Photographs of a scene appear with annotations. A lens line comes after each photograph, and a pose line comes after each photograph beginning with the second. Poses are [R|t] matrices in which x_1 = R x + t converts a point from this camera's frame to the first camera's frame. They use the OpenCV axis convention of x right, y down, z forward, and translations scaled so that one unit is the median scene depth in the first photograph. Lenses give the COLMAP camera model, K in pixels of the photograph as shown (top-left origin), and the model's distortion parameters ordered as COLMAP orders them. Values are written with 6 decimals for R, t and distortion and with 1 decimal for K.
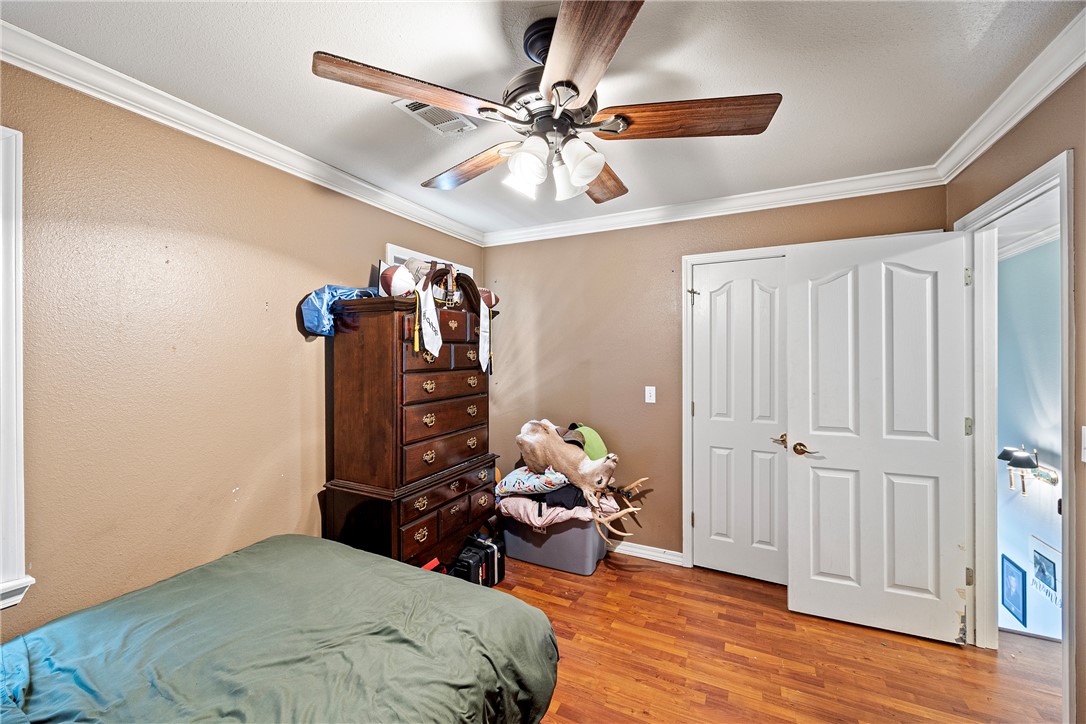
lens RADIAL K [[427.8, 0, 542.7], [0, 427.8, 355.7], [0, 0, 1]] dist [0.002237, -0.000243]
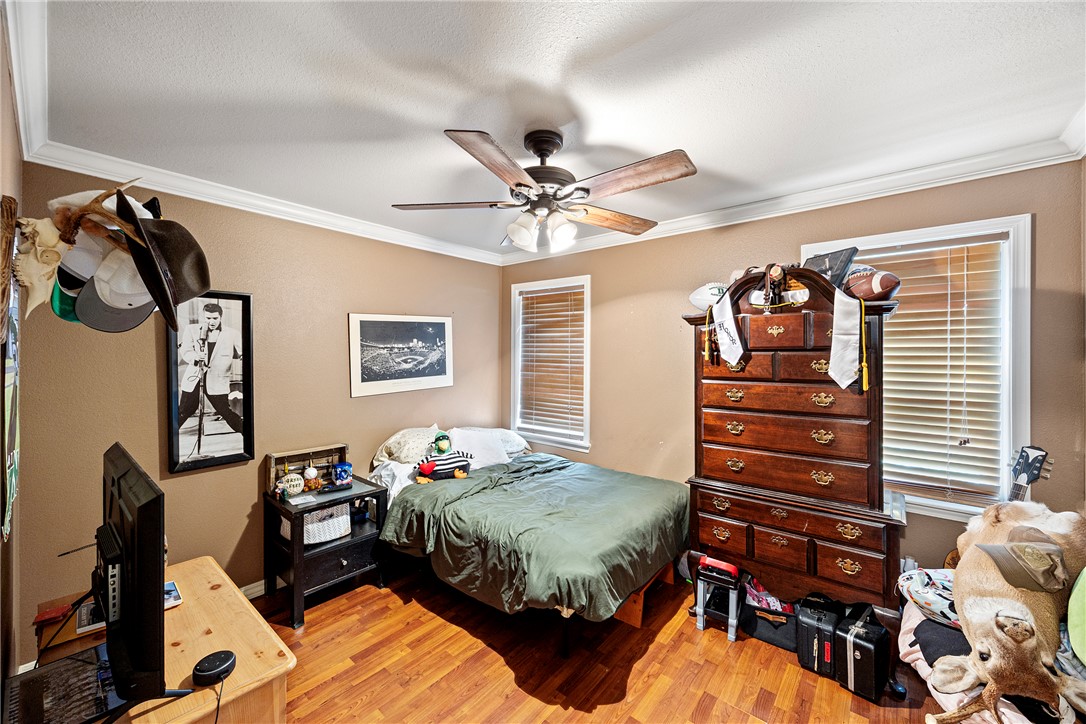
lens RADIAL K [[427.8, 0, 542.2], [0, 427.8, 355.2], [0, 0, 1]] dist [0.002237, -0.000243]
pose [[-0.232484, 0.009841, -0.972551, 0.720591], [-0.005090, 0.999923, 0.011335, -0.026474], [0.972587, 0.007586, -0.232415, 0.690187]]
